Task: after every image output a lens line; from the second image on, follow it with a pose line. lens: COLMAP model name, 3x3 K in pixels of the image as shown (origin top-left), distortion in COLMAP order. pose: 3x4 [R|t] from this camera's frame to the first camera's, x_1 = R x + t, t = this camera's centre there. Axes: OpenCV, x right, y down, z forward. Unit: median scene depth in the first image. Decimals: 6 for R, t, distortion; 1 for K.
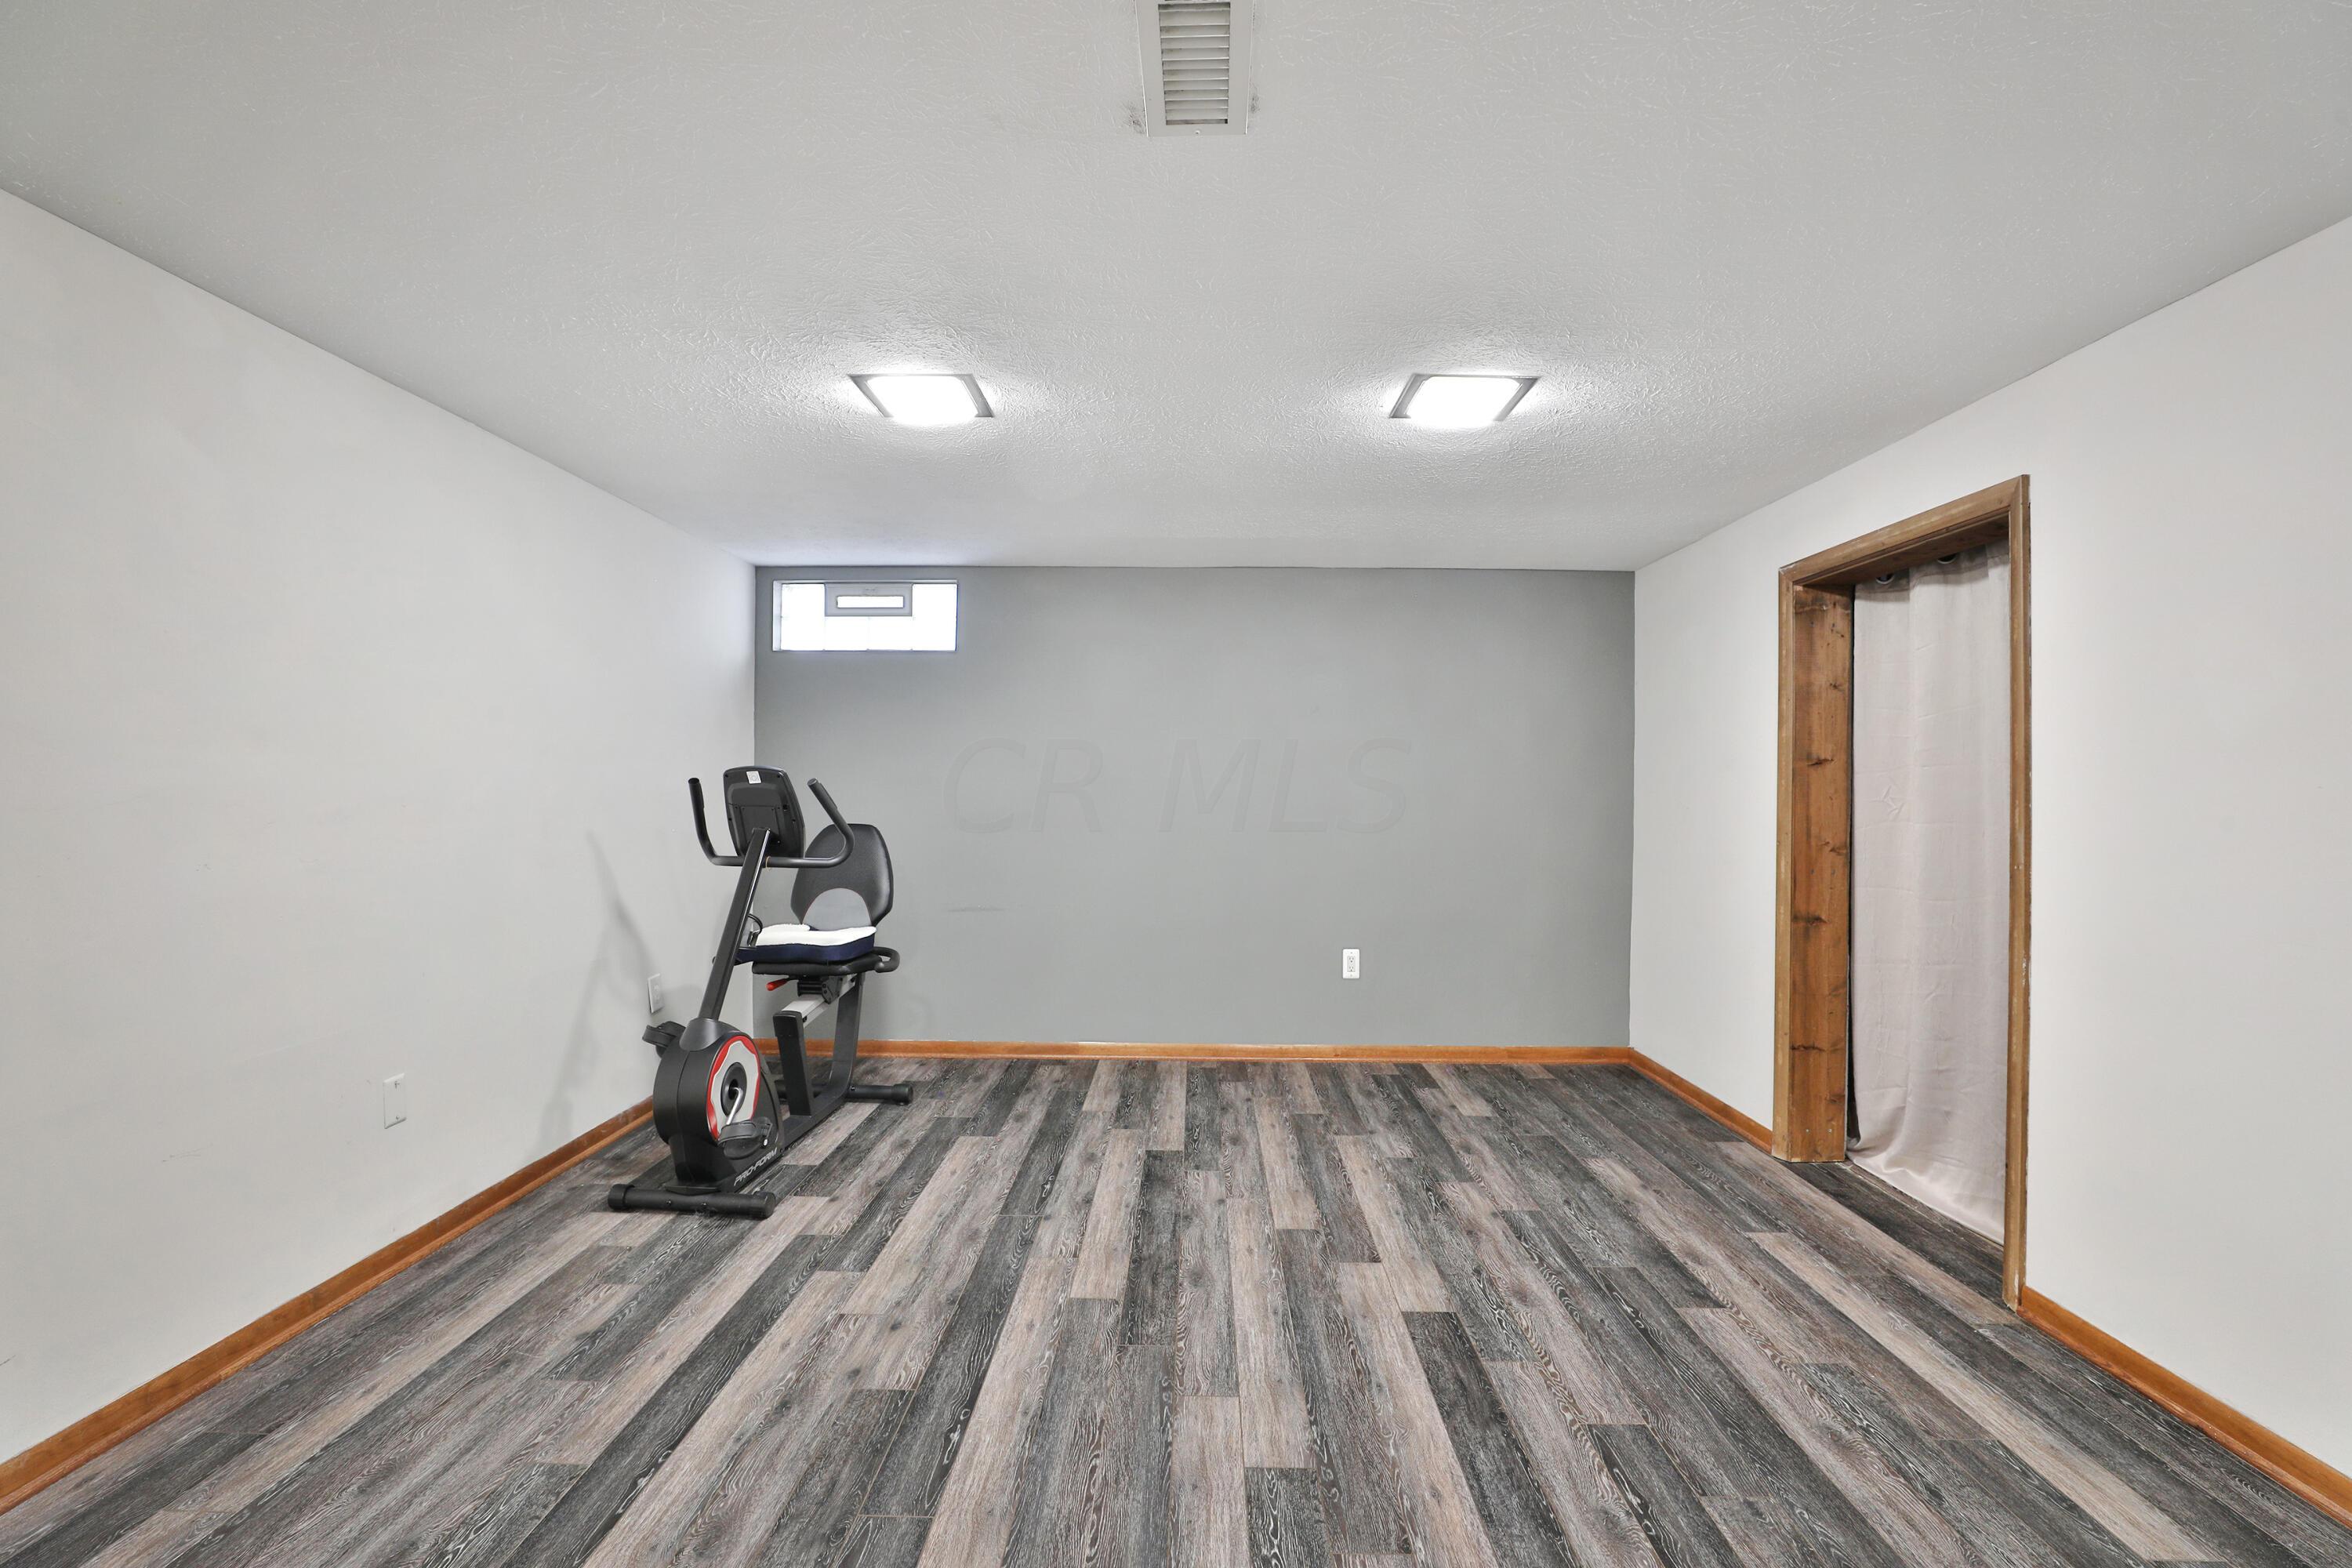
lens RADIAL K [[1089.9, 0, 1176.0], [0, 1089.9, 784.0], [0, 0, 1]] dist [-0.024699, 0.001075]
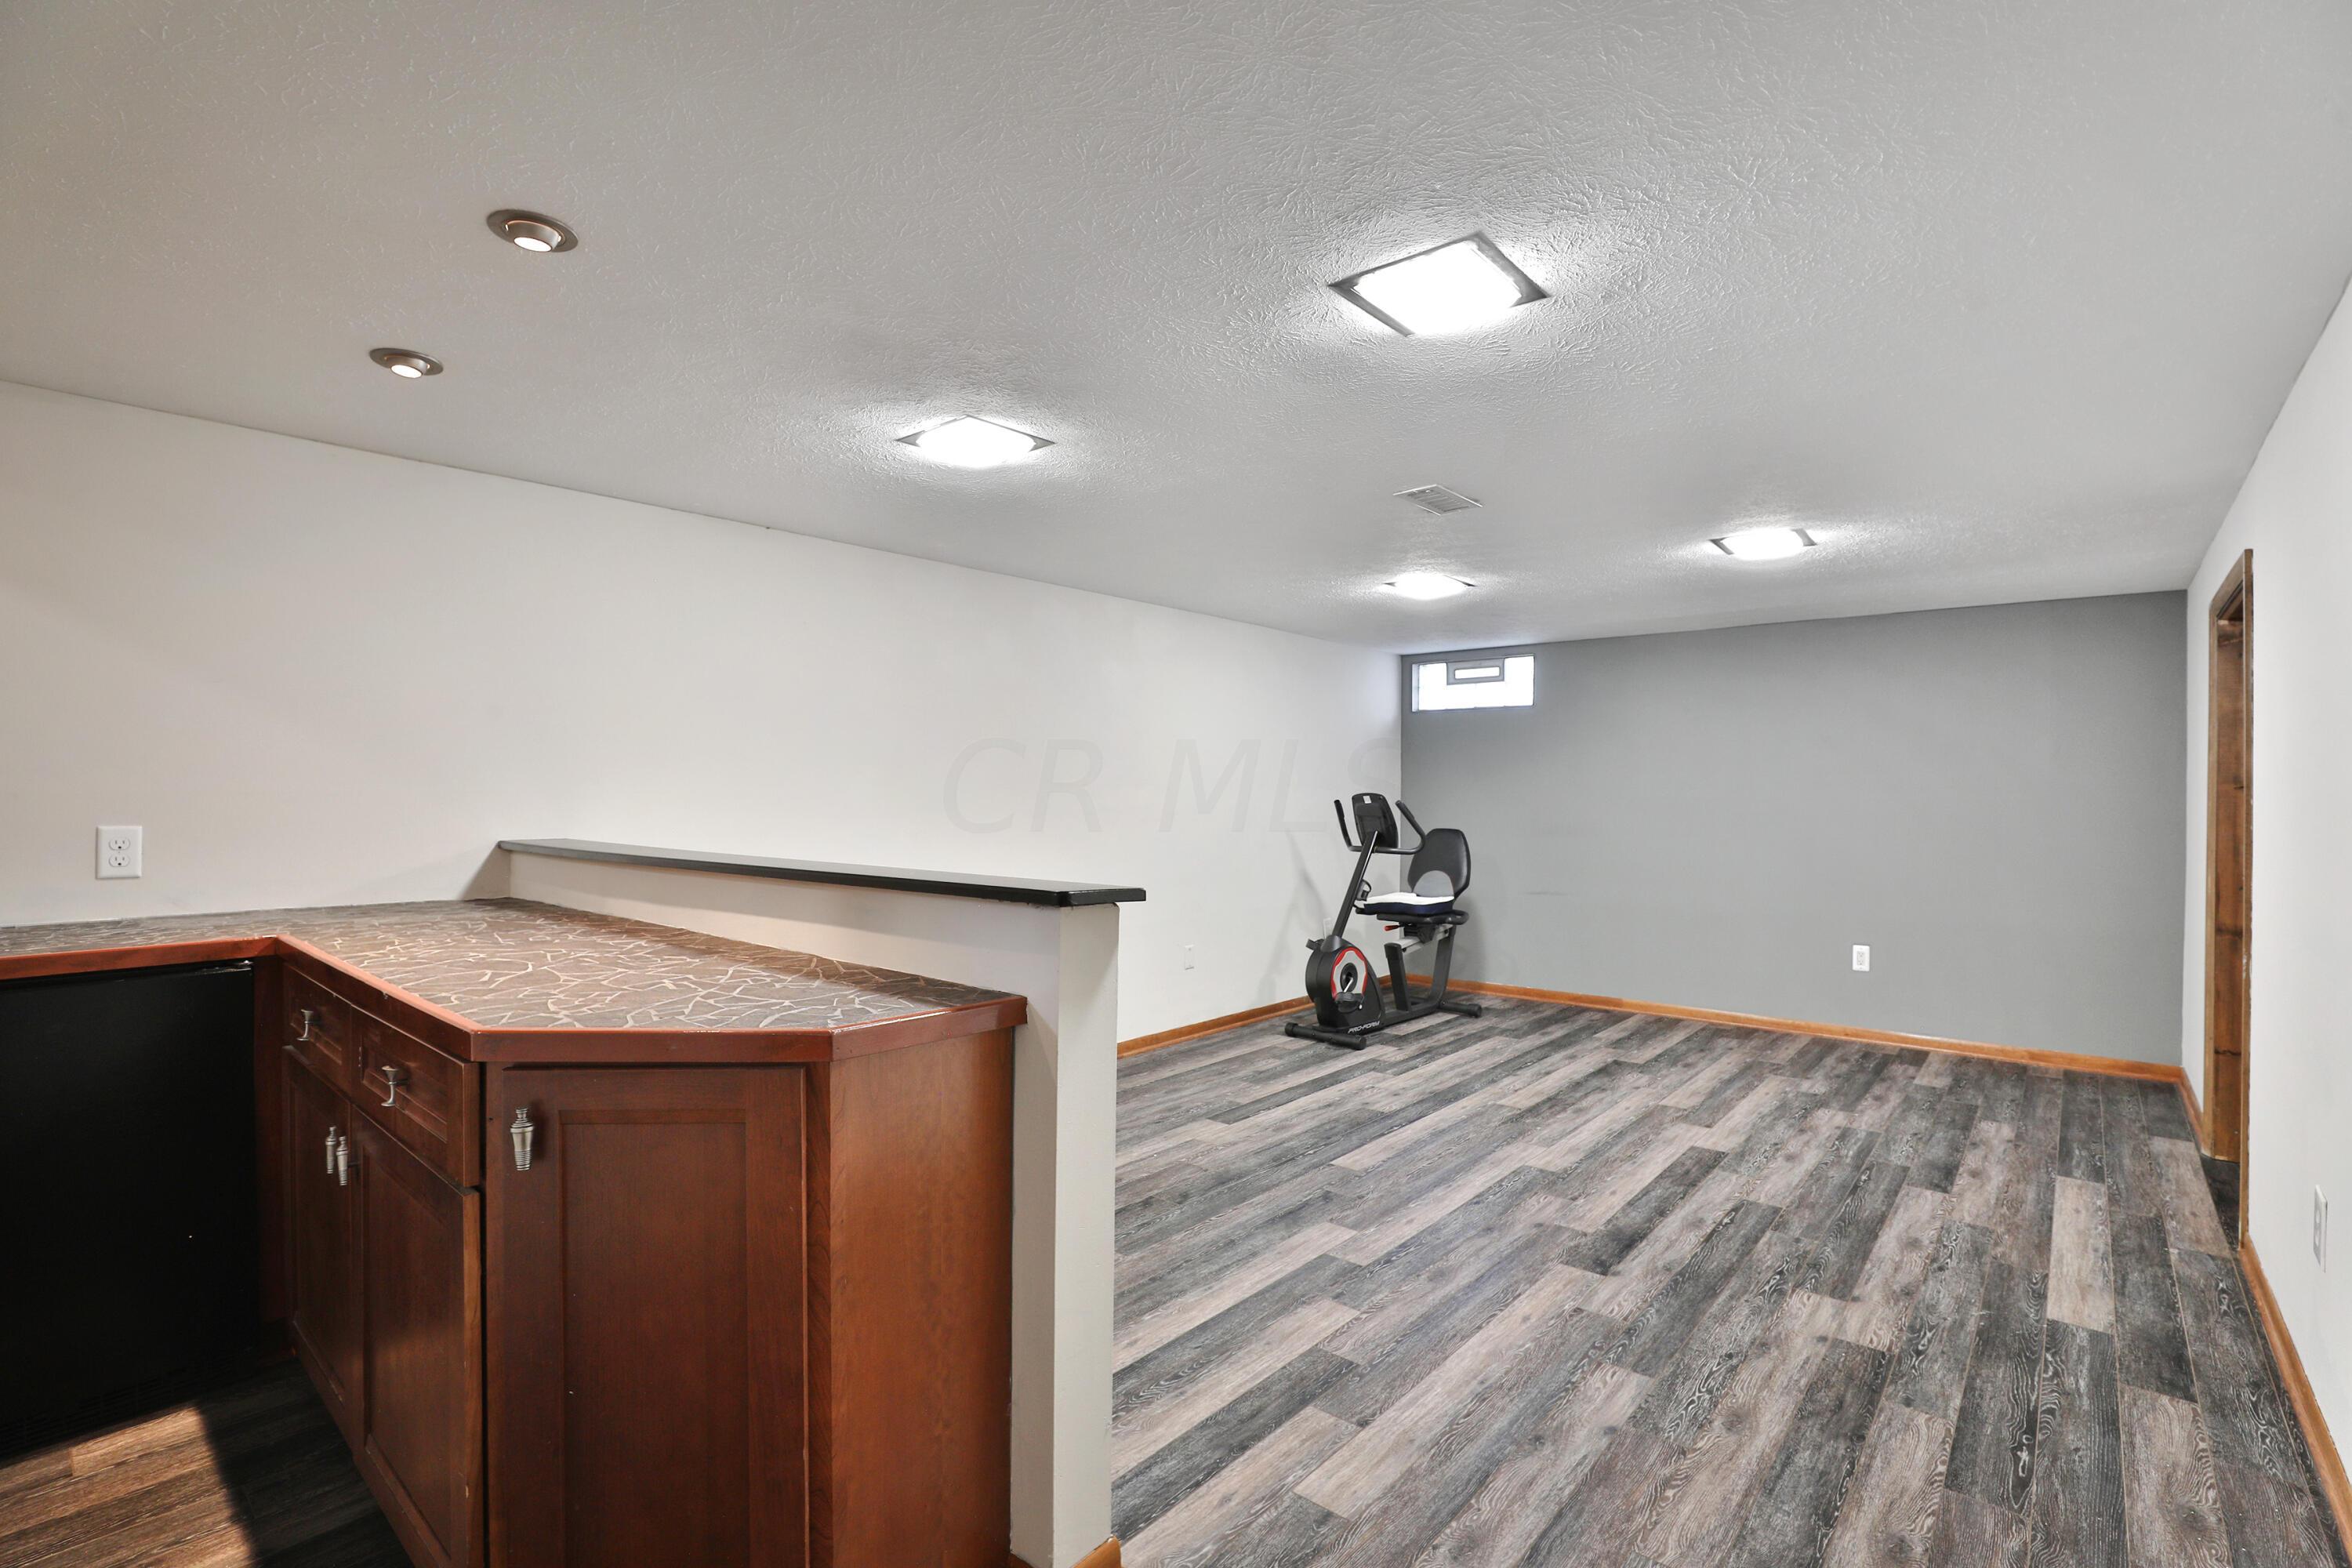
lens RADIAL K [[1061.9, 0, 1176.0], [0, 1061.9, 784.0], [0, 0, 1]] dist [-0.000108, -0.000067]
pose [[0.773142, -0.006717, -0.634197, 0.497423], [0.000662, 0.999952, -0.009784, -0.016171], [0.634232, 0.007145, 0.773110, -0.541267]]
